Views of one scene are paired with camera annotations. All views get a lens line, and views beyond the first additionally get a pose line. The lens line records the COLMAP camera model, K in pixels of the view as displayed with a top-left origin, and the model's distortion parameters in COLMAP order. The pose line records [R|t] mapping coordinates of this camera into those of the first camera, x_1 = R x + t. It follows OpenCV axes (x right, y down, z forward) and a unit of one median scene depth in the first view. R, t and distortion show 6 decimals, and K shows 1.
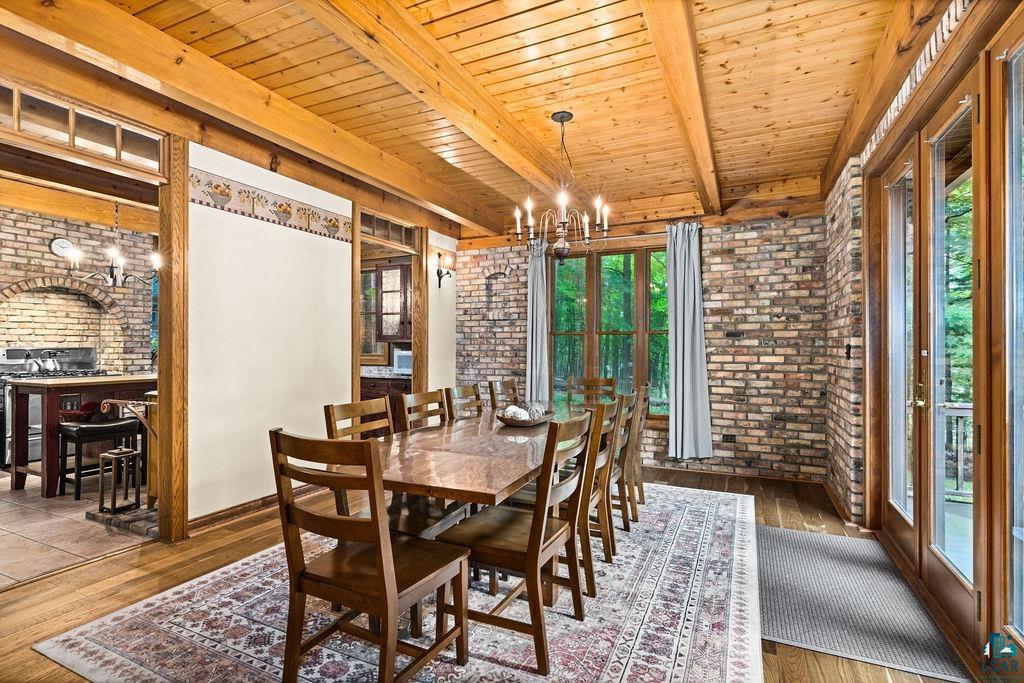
lens RADIAL K [[500.3, 0, 510.0], [0, 500.3, 342.6], [0, 0, 1]] dist [0.000296, -0.000188]
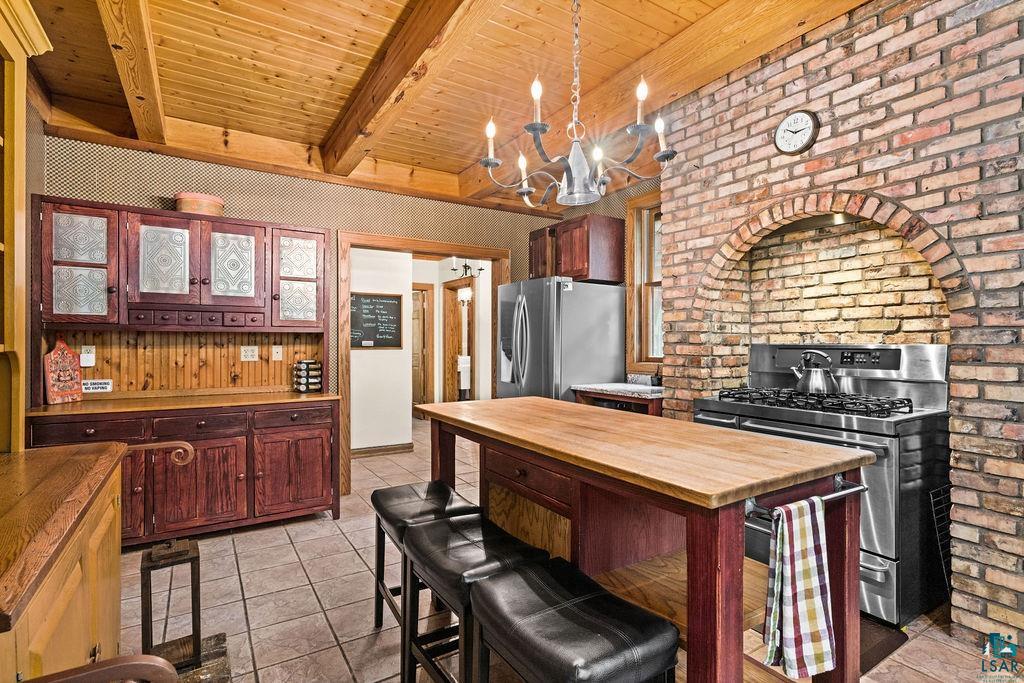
lens RADIAL K [[500.3, 0, 512.7], [0, 500.3, 341.7], [0, 0, 1]] dist [0.000296, -0.000188]
pose [[-0.540727, -0.004451, -0.841186, -0.333552], [0.002359, 0.999974, -0.006808, 0.008864], [0.841195, -0.005665, -0.540703, 0.965959]]
